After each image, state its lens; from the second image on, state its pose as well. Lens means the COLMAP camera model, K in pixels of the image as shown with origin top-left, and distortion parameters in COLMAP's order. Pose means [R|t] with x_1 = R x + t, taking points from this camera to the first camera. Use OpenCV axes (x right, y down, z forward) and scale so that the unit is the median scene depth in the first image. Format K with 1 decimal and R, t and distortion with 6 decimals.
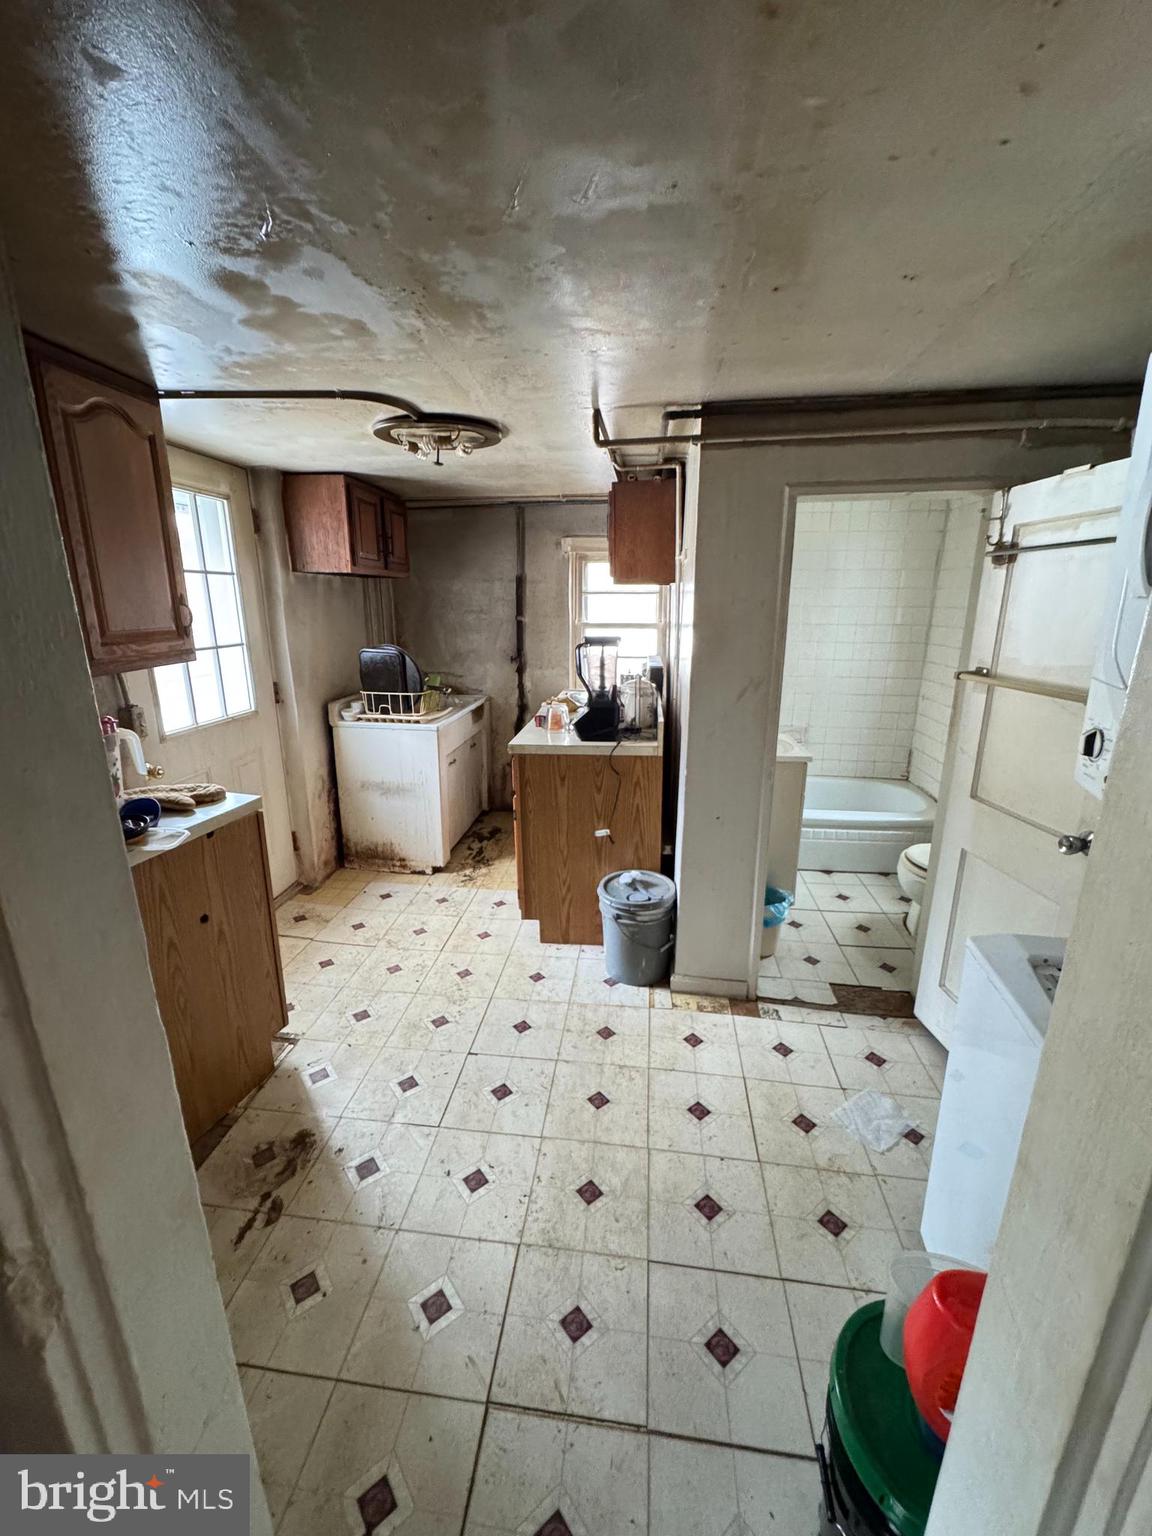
lens RADIAL K [[613.6, 0, 581.2], [0, 613.6, 765.3], [0, 0, 1]] dist [0.001611, 0.000191]
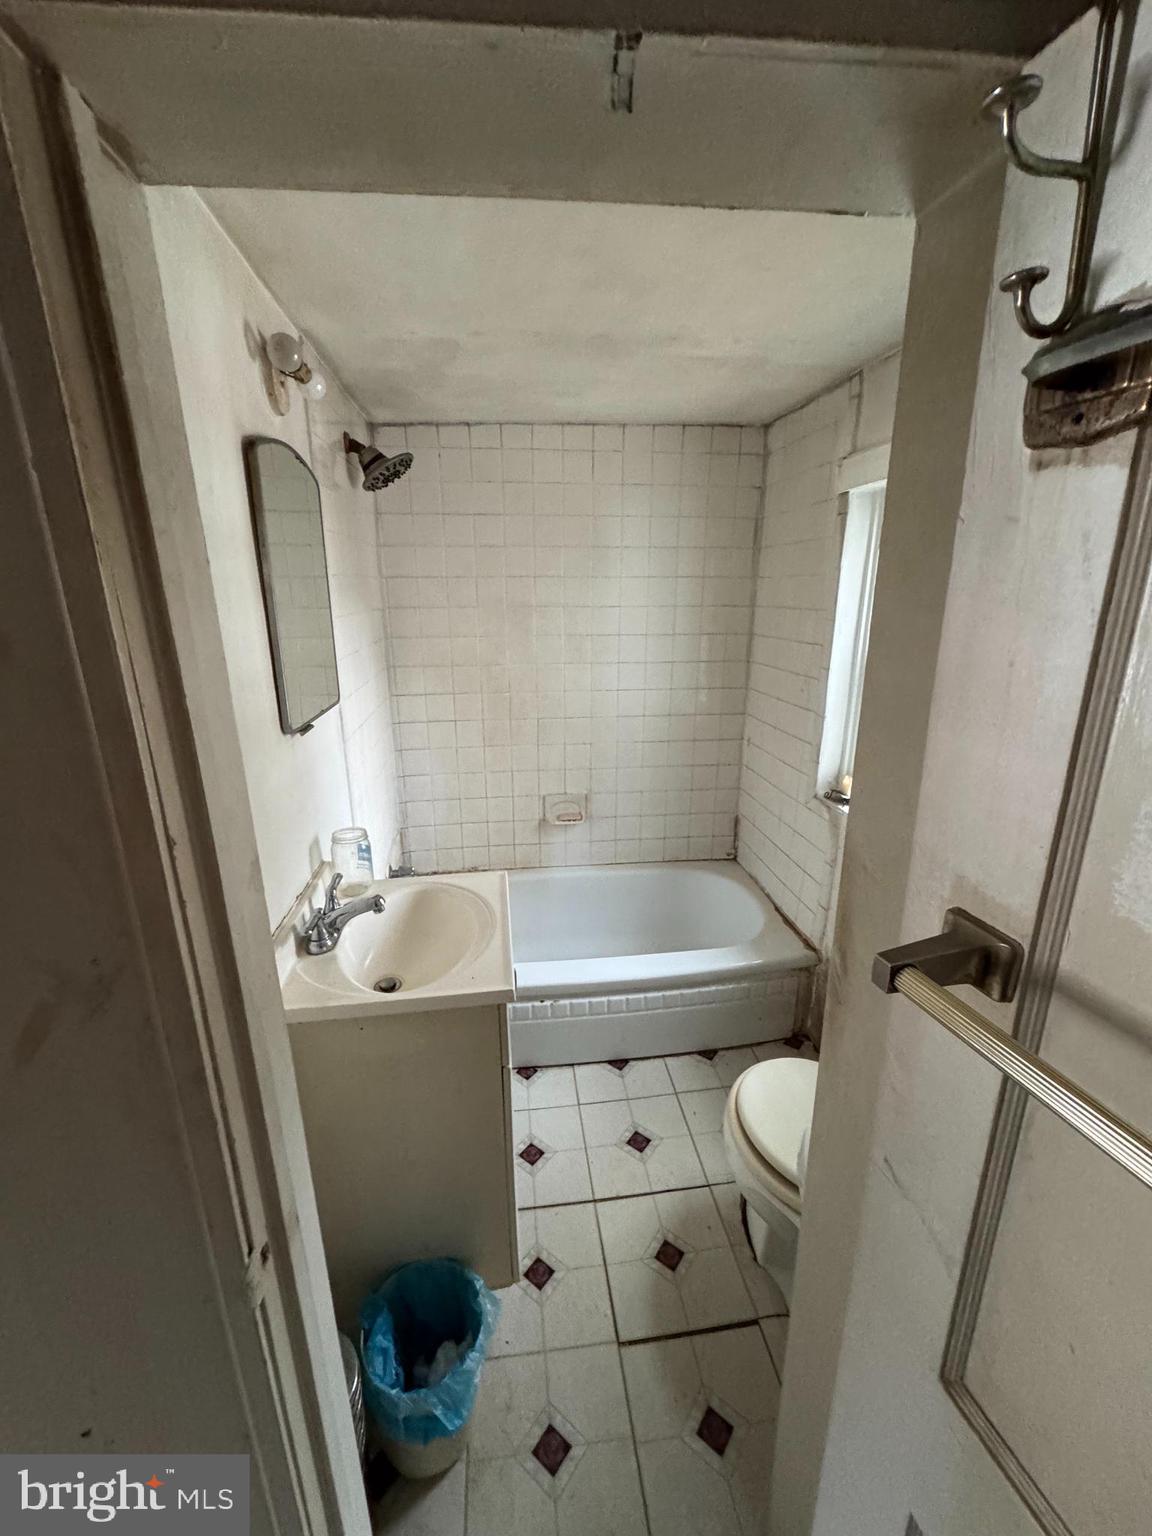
lens RADIAL K [[613.6, 0, 584.1], [0, 613.6, 767.3], [0, 0, 1]] dist [0.001611, 0.000191]
pose [[0.968872, -0.073462, 0.236411, 0.323590], [0.068995, 0.997248, 0.027123, -0.162453], [-0.237753, -0.009967, 0.971275, 0.570389]]
